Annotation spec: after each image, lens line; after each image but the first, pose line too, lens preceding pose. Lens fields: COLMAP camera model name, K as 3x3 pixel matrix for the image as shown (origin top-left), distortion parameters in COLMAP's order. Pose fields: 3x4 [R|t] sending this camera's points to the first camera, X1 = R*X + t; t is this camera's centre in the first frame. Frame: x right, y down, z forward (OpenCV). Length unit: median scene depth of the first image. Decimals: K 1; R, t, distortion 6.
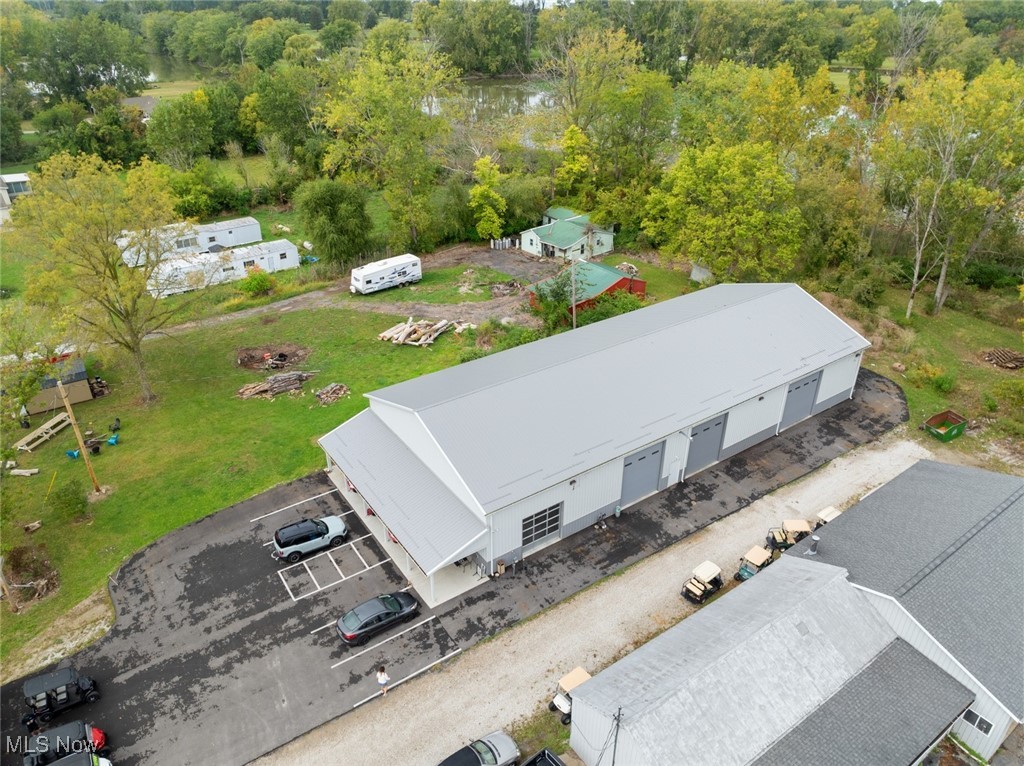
lens RADIAL K [[724.0, 0, 515.6], [0, 724.0, 369.2], [0, 0, 1]] dist [-0.038870, -0.000109]
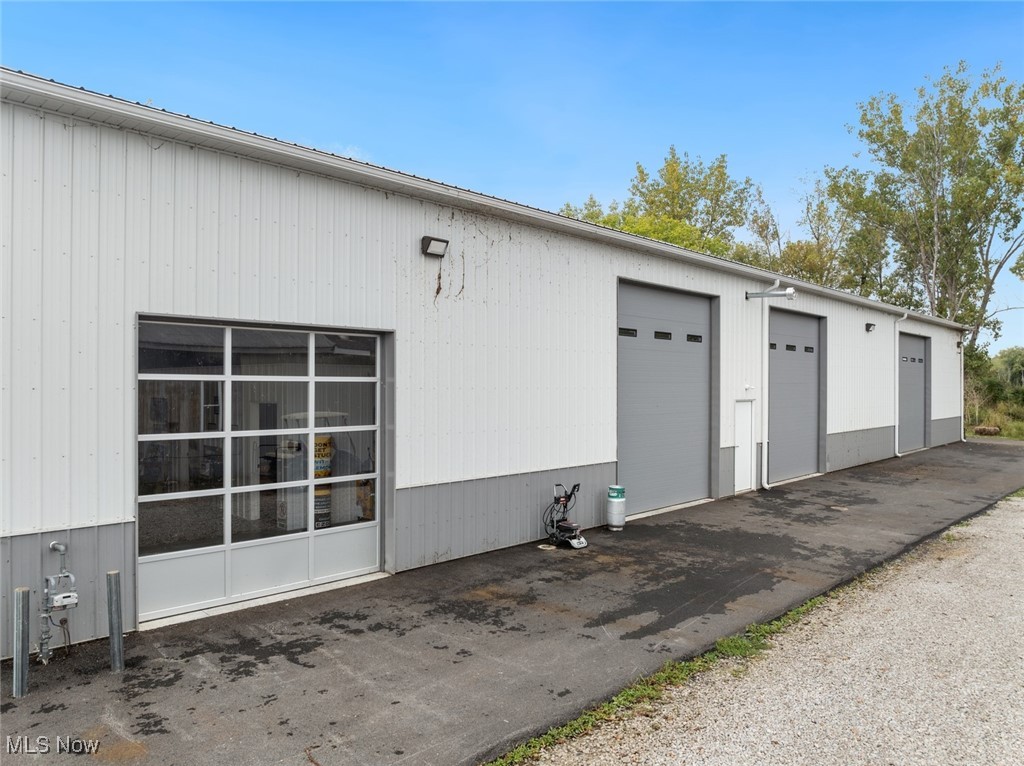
lens RADIAL K [[721.1, 0, 512.0], [0, 721.1, 383.0], [0, 0, 1]] dist [-0.038148, -0.000739]
pose [[0.979969, -0.001668, 0.199142, 0.056986], [0.096826, 0.877808, -0.469124, 0.287616], [-0.174026, 0.479009, 0.860387, 0.800137]]
